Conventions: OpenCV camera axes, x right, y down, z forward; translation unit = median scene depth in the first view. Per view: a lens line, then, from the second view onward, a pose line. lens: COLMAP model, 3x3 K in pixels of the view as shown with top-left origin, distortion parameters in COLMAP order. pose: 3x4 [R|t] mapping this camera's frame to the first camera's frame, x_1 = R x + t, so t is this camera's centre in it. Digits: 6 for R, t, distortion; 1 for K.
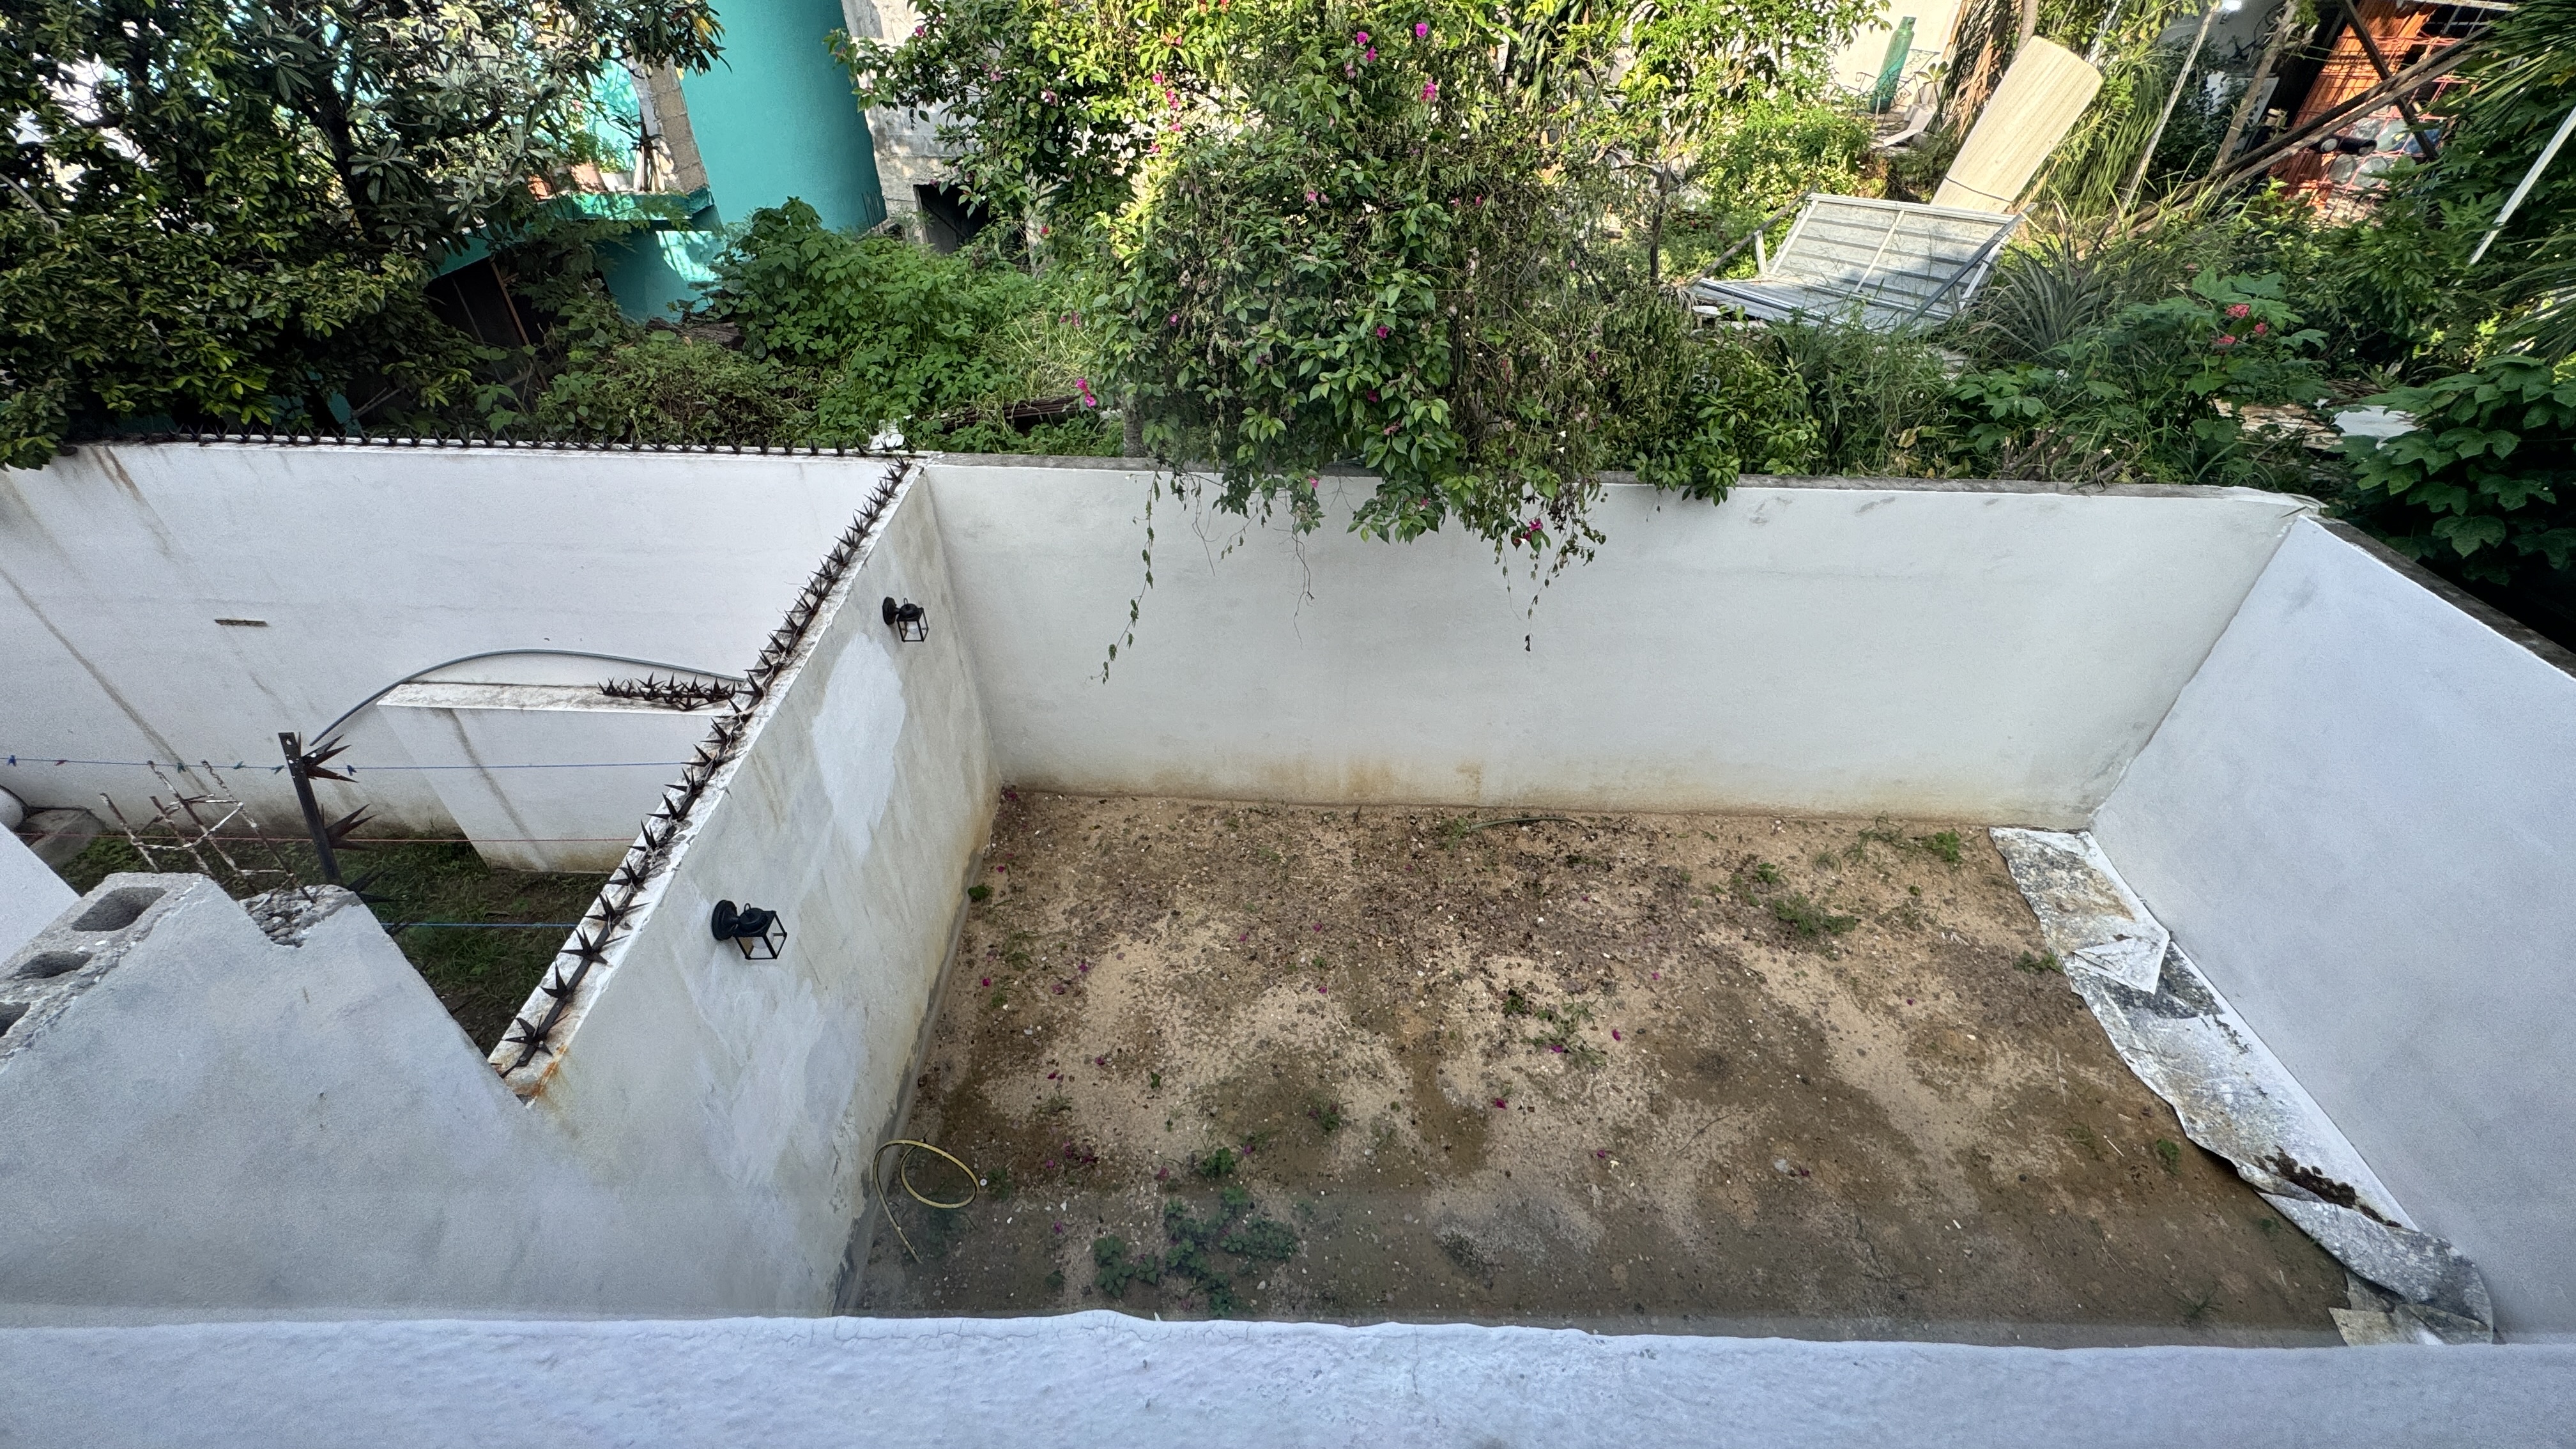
lens RADIAL K [[1035.4, 0, 1285.2], [0, 1035.4, 720.4], [0, 0, 1]] dist [-0.001933, 0.000957]
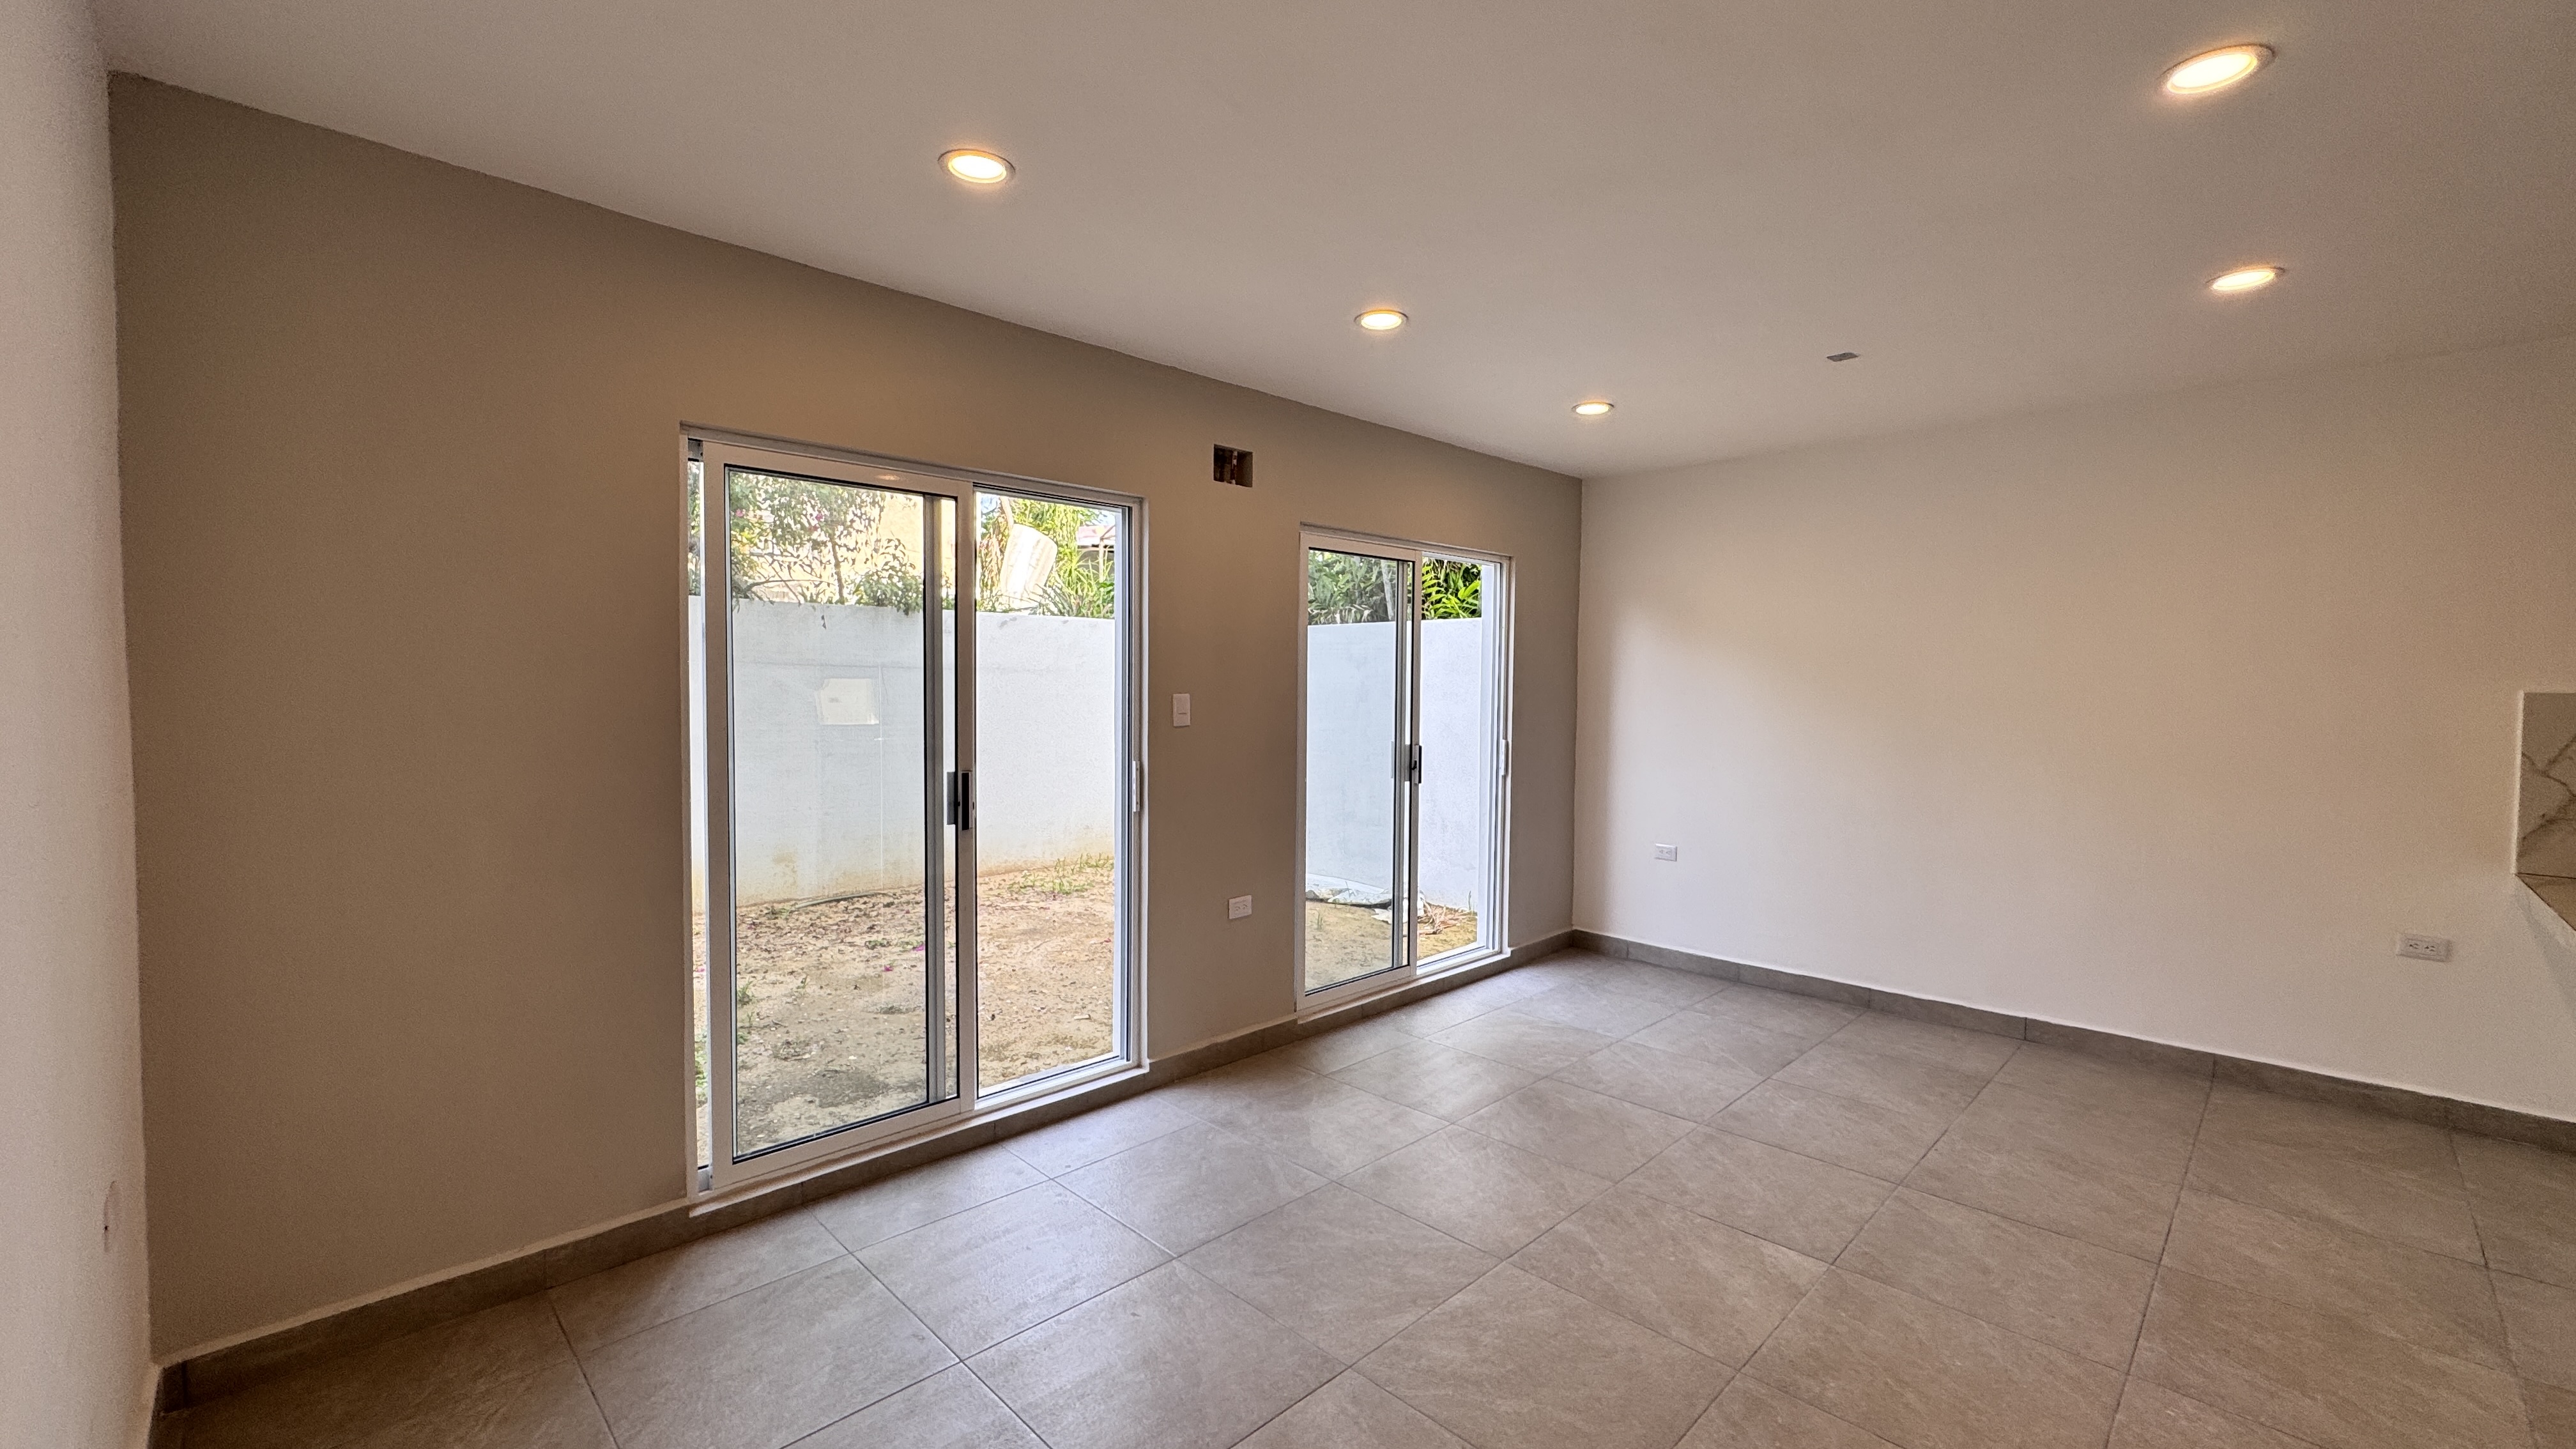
lens RADIAL K [[1035.4, 0, 1285.2], [0, 1035.4, 720.4], [0, 0, 1]] dist [-0.001933, 0.000957]
pose [[0.716267, -0.032299, 0.697078, -0.280067], [0.432650, 0.804318, -0.407292, 0.765592], [-0.547517, 0.593321, 0.590081, -0.156876]]
